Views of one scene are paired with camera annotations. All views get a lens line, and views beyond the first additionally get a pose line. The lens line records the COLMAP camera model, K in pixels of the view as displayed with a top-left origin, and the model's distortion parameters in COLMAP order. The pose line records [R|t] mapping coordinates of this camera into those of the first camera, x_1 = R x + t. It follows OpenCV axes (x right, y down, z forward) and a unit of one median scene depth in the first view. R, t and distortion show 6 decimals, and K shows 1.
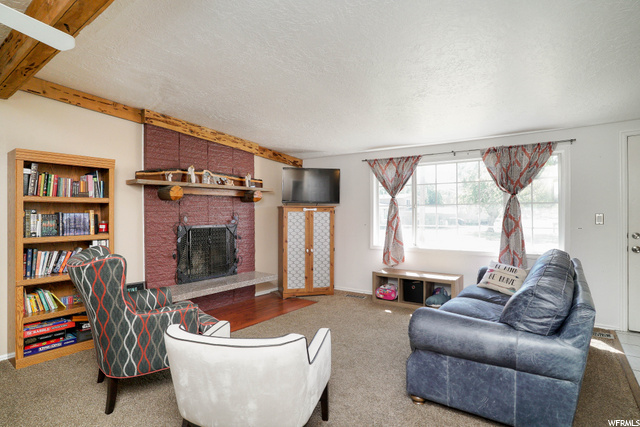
lens RADIAL K [[334.7, 0, 311.2], [0, 334.7, 216.3], [0, 0, 1]] dist [-0.067252, 0.029354]
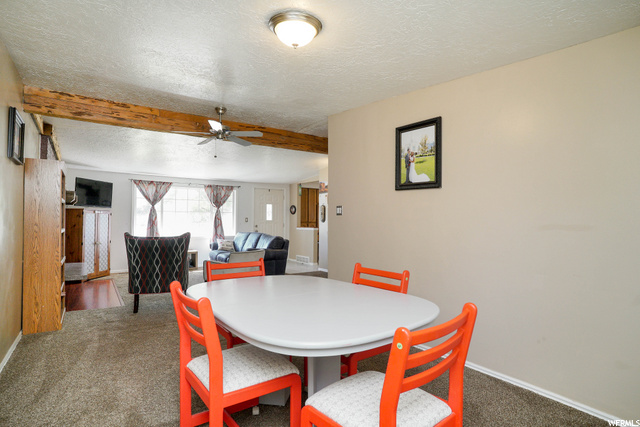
lens RADIAL K [[334.7, 0, 319.4], [0, 334.7, 214.1], [0, 0, 1]] dist [-0.067252, 0.029354]
pose [[0.281312, 0.021886, 0.959367, -1.048578], [-0.001088, 0.999747, -0.022488, 0.016503], [-0.959616, 0.005282, 0.281265, -0.201393]]
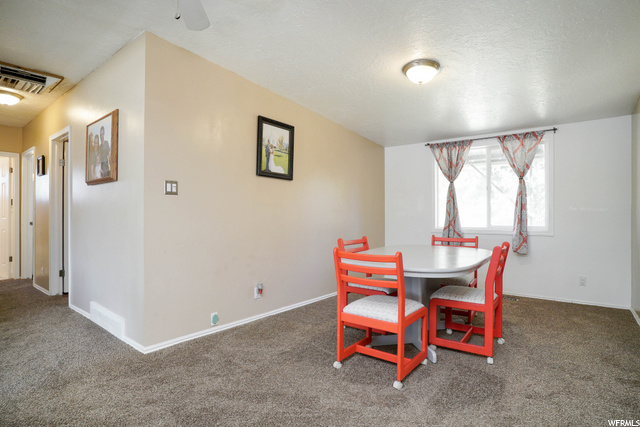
lens RADIAL K [[334.7, 0, 323.6], [0, 334.7, 215.3], [0, 0, 1]] dist [-0.067252, 0.029354]
pose [[-0.999968, 0.008032, -0.000016, -0.472386], [0.008032, 0.999966, 0.002091, 0.036987], [0.000033, 0.002091, -0.999998, 0.568692]]
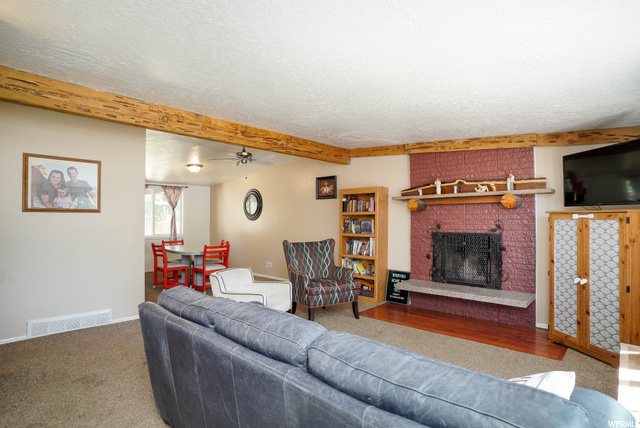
lens RADIAL K [[334.7, 0, 310.0], [0, 334.7, 215.9], [0, 0, 1]] dist [-0.067252, 0.029354]
pose [[-0.105506, -0.004543, -0.994408, 0.697665], [-0.002788, 0.999987, -0.004273, -0.018052], [0.994415, 0.002321, -0.105517, 0.587019]]
